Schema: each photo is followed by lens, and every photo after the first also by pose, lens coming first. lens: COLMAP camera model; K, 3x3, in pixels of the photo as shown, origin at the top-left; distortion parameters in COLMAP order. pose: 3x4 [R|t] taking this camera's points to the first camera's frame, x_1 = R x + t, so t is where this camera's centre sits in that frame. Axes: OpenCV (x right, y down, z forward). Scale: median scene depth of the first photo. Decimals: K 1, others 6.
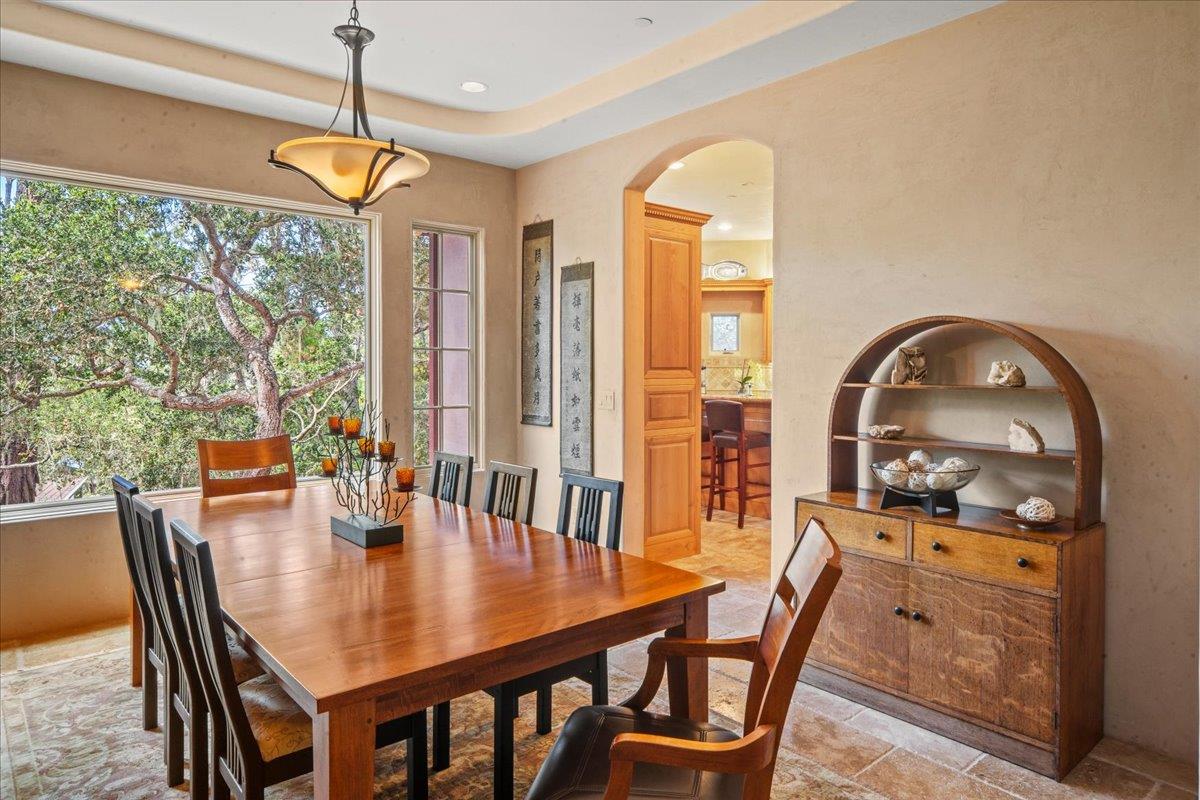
lens RADIAL K [[779.9, 0, 600.1], [0, 779.9, 377.8], [0, 0, 1]] dist [-0.002766, 0.002984]
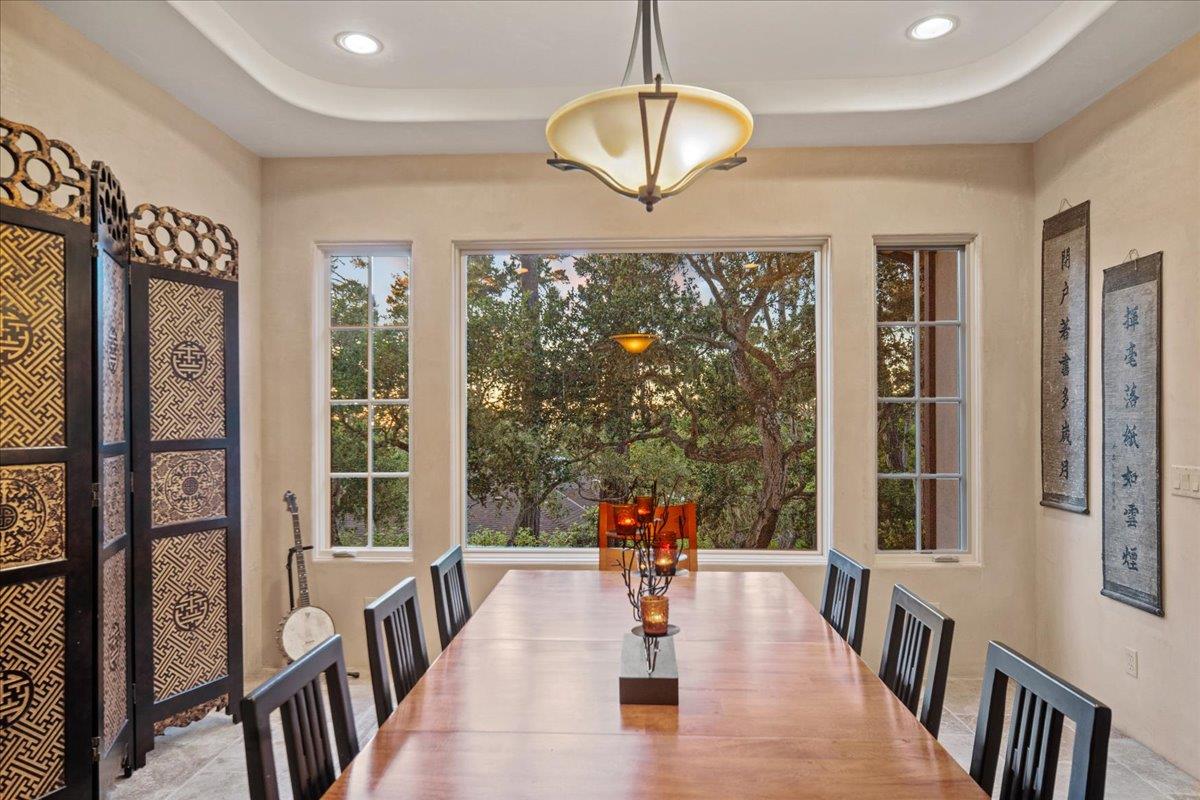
lens RADIAL K [[701.5, 0, 599.1], [0, 701.5, 416.1], [0, 0, 1]] dist [-0.000957, -0.001362]
pose [[0.719544, -0.003490, -0.694438, 0.052360], [-0.008229, 0.999874, -0.013552, -0.009159], [0.694398, 0.015466, 0.719425, 0.293572]]
